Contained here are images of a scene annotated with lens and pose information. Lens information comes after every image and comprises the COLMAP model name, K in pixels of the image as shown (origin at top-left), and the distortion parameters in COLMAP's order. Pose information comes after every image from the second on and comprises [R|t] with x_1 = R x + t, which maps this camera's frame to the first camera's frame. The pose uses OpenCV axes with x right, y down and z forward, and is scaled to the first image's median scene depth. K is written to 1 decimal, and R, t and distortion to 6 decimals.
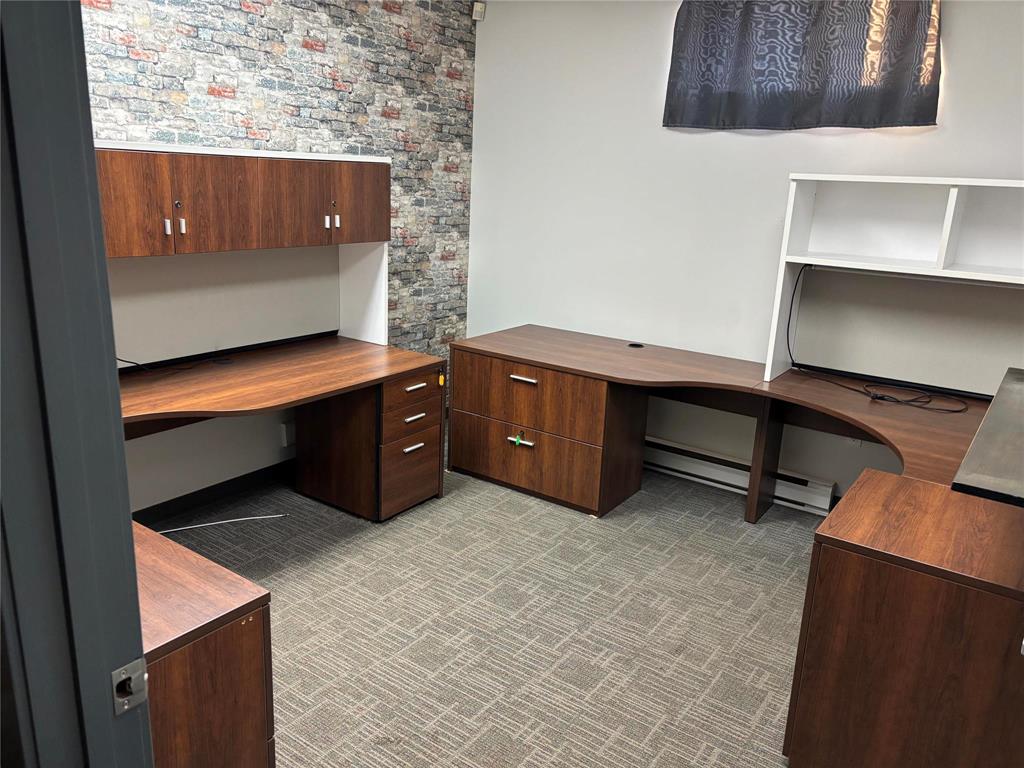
lens RADIAL K [[775.3, 0, 510.1], [0, 775.3, 382.3], [0, 0, 1]] dist [0.046530, -0.040543]
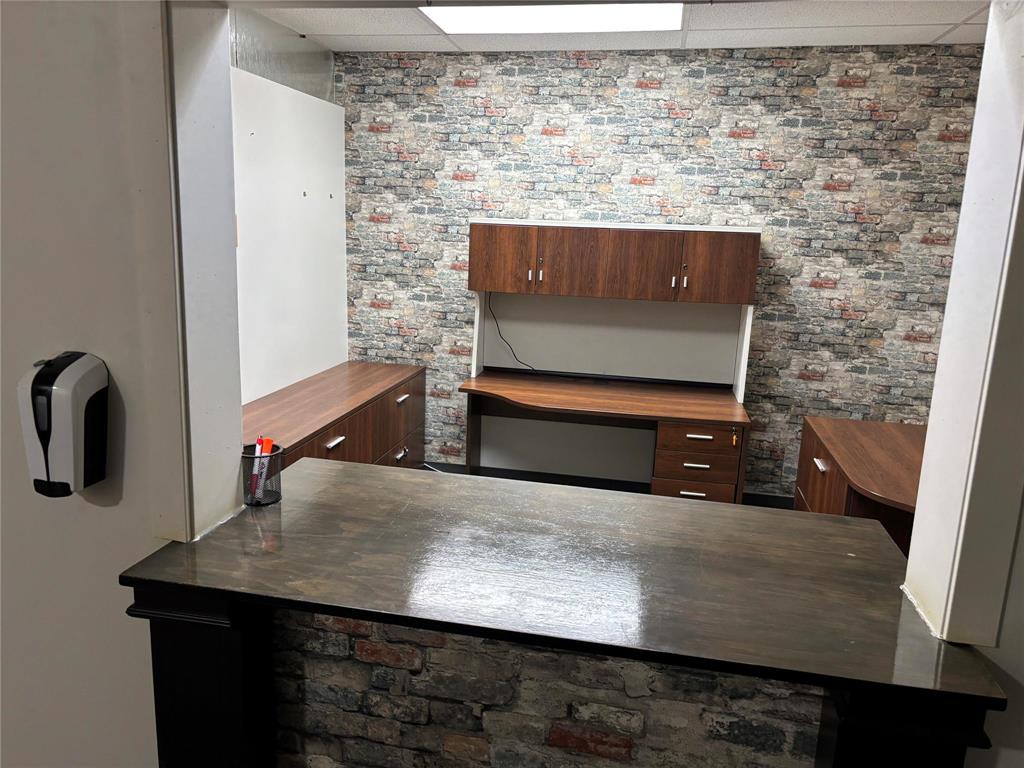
lens RADIAL K [[775.3, 0, 511.3], [0, 775.3, 384.2], [0, 0, 1]] dist [0.046530, -0.040543]
pose [[0.423637, 0.163514, -0.890951, 0.728731], [-0.254268, 0.965494, 0.056293, -0.060142], [0.869413, 0.202693, 0.450596, 0.286483]]
